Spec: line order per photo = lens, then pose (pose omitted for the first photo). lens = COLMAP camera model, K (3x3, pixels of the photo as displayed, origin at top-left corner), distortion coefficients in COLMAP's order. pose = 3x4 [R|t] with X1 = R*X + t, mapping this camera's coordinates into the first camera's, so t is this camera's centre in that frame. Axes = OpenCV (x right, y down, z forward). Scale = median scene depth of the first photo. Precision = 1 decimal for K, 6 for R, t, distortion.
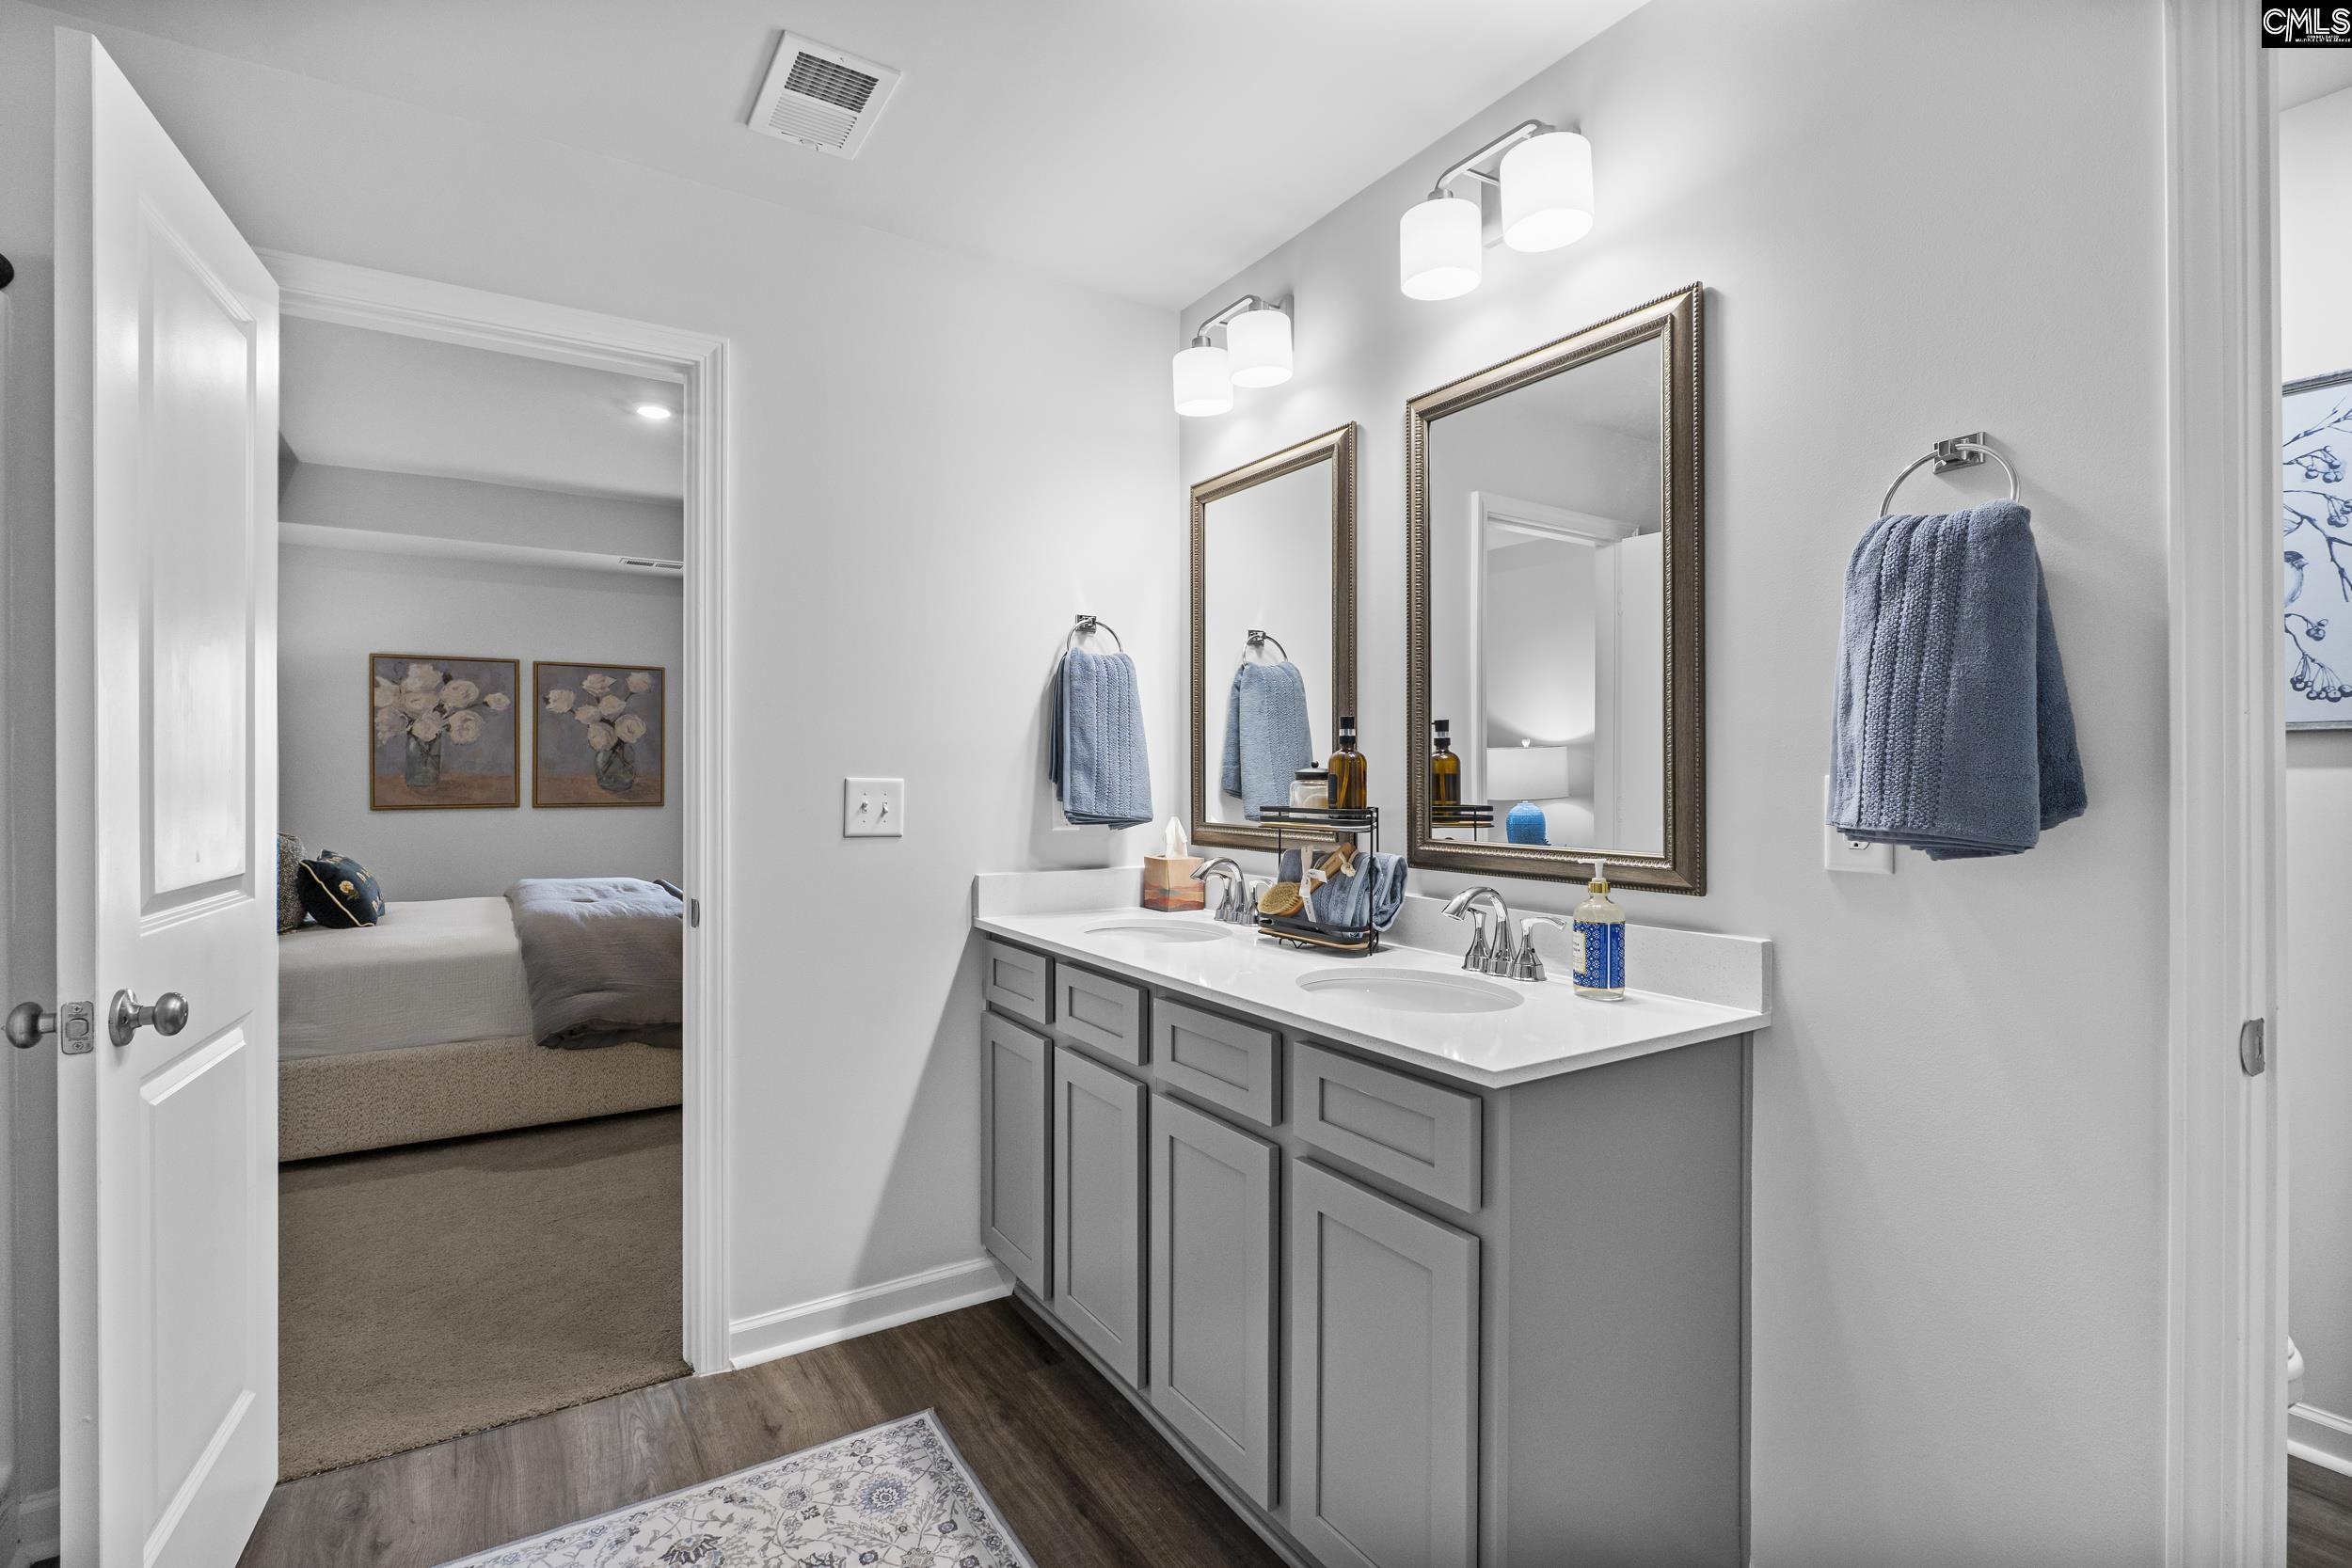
lens RADIAL K [[1088.7, 0, 1176.0], [0, 1088.7, 784.0], [0, 0, 1]] dist [-0.001151, -0.000113]
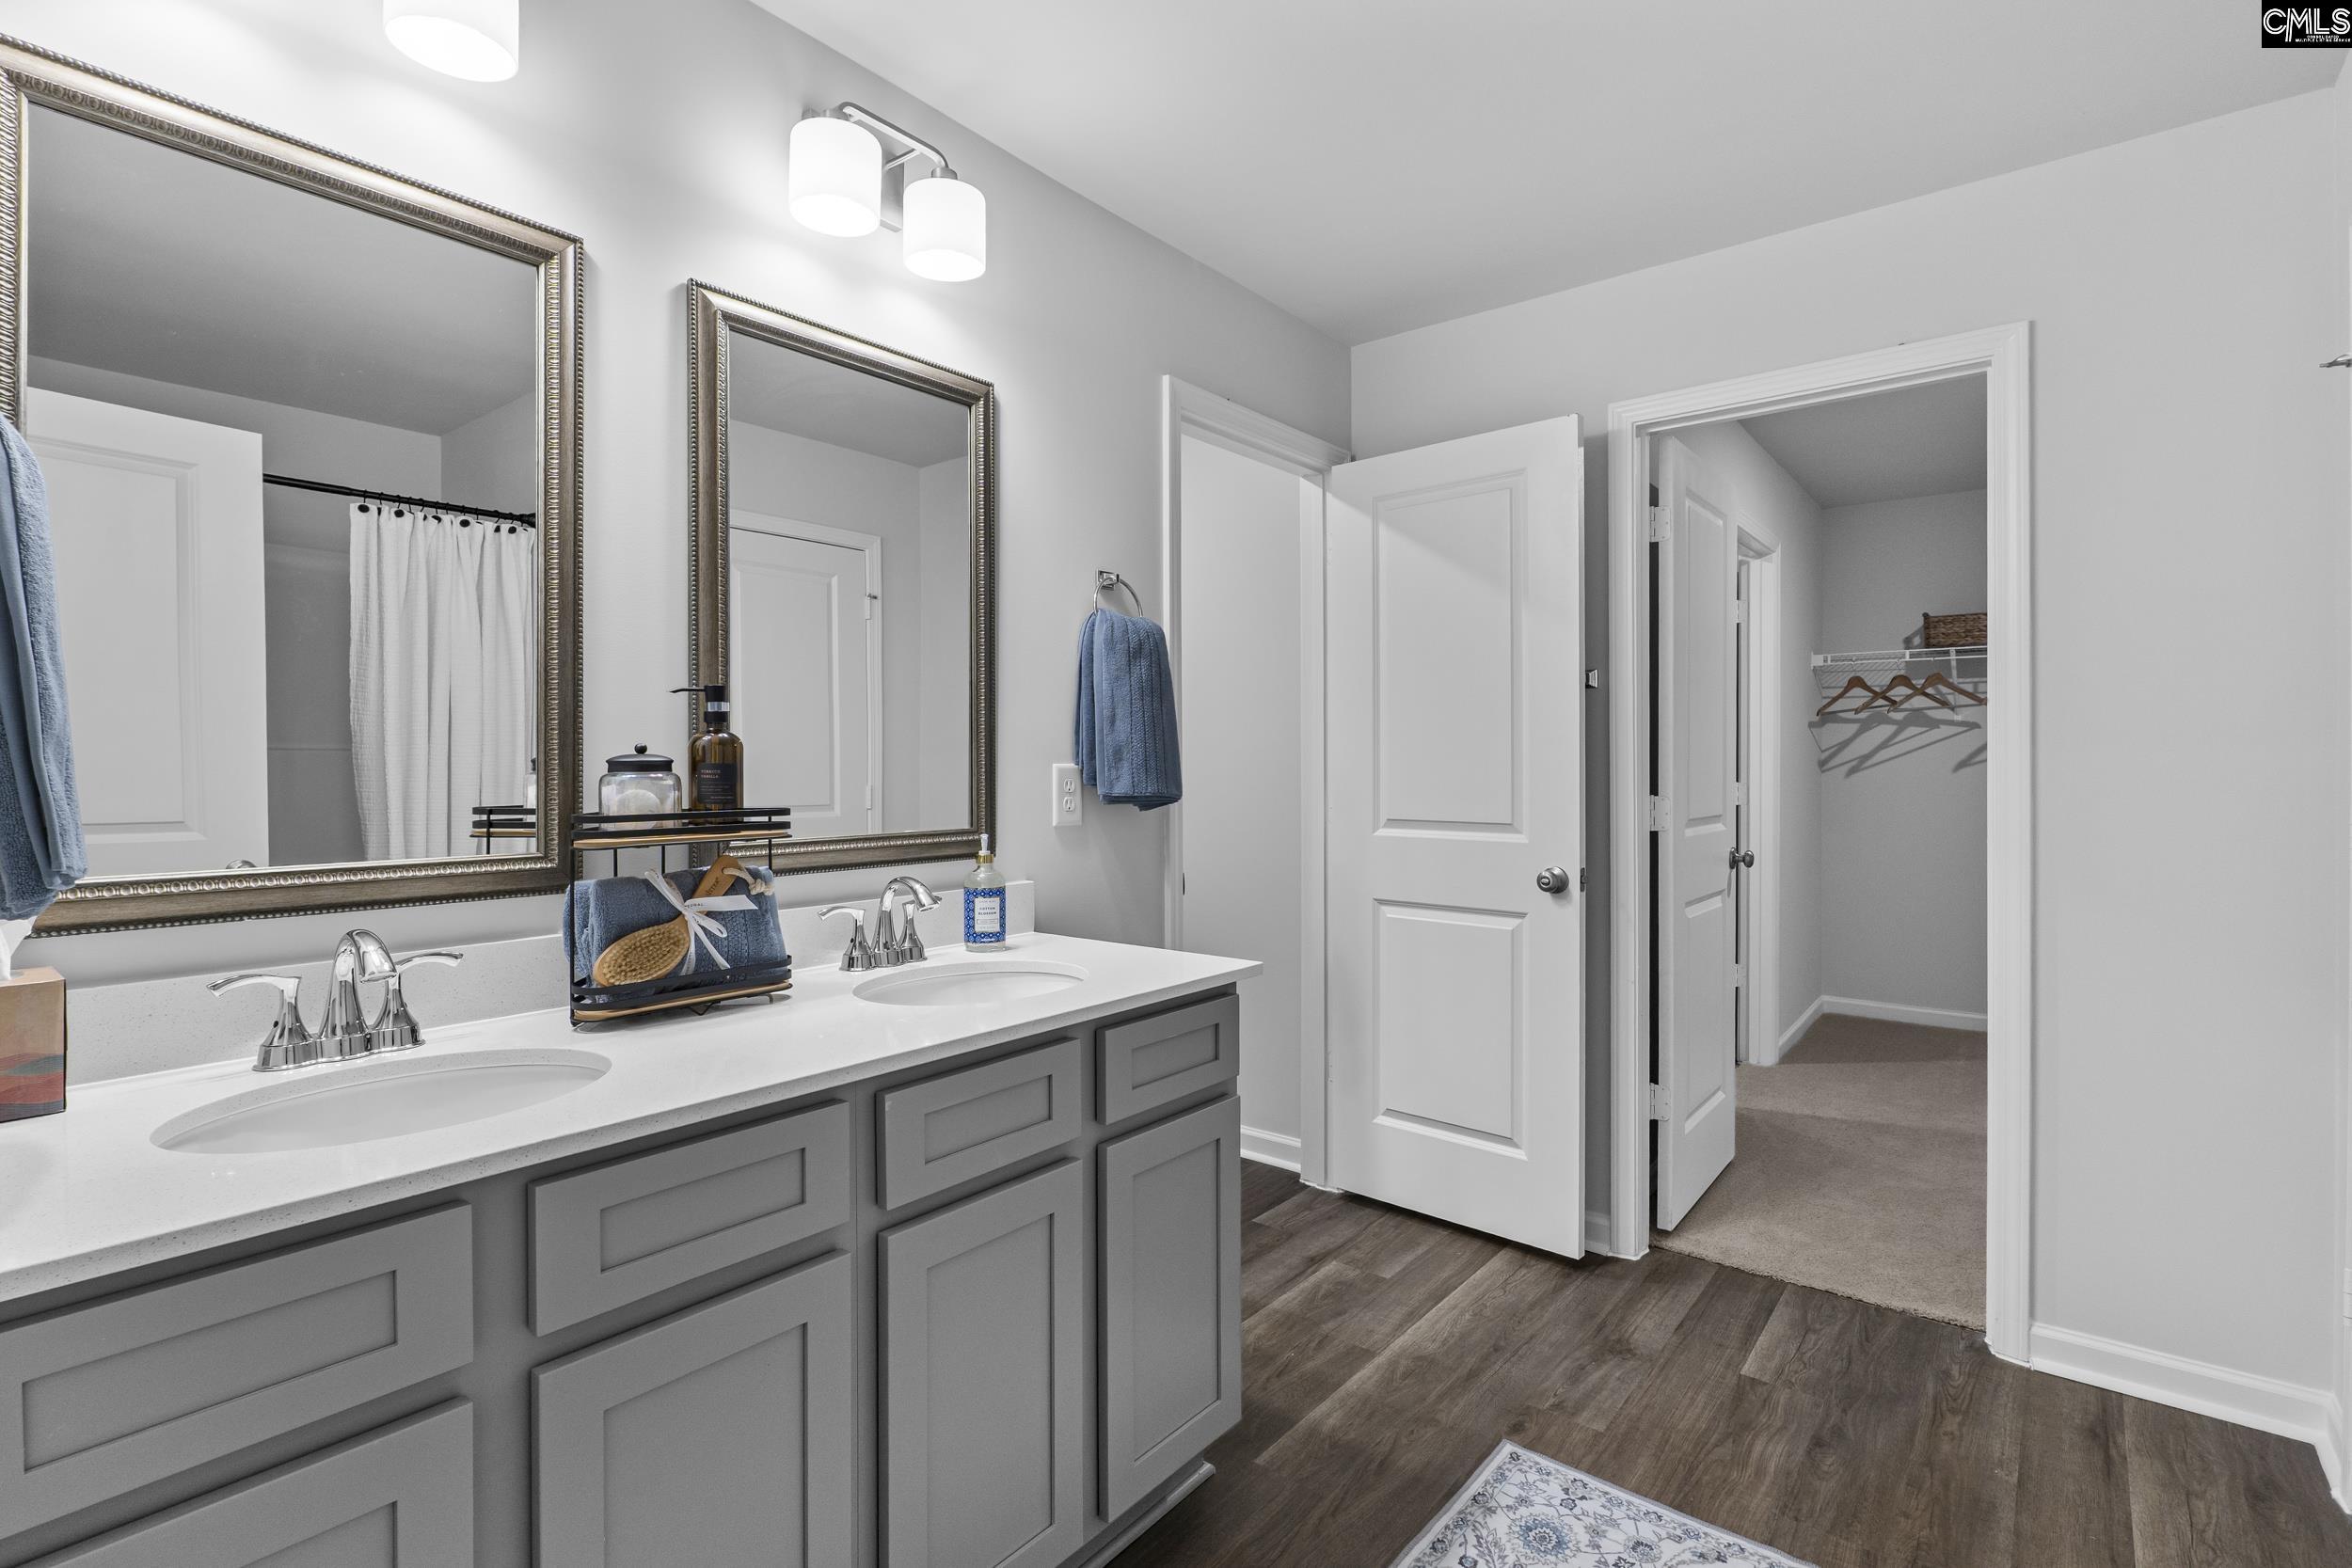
lens RADIAL K [[1097.3, 0, 1188.4], [0, 1097.3, 764.7], [0, 0, 1]] dist [-0.000373, -0.000254]
pose [[-0.313592, -0.006251, 0.949537, -0.660565], [0.001567, 0.999974, 0.007100, -0.012778], [-0.949556, 0.003714, -0.313574, 0.941528]]
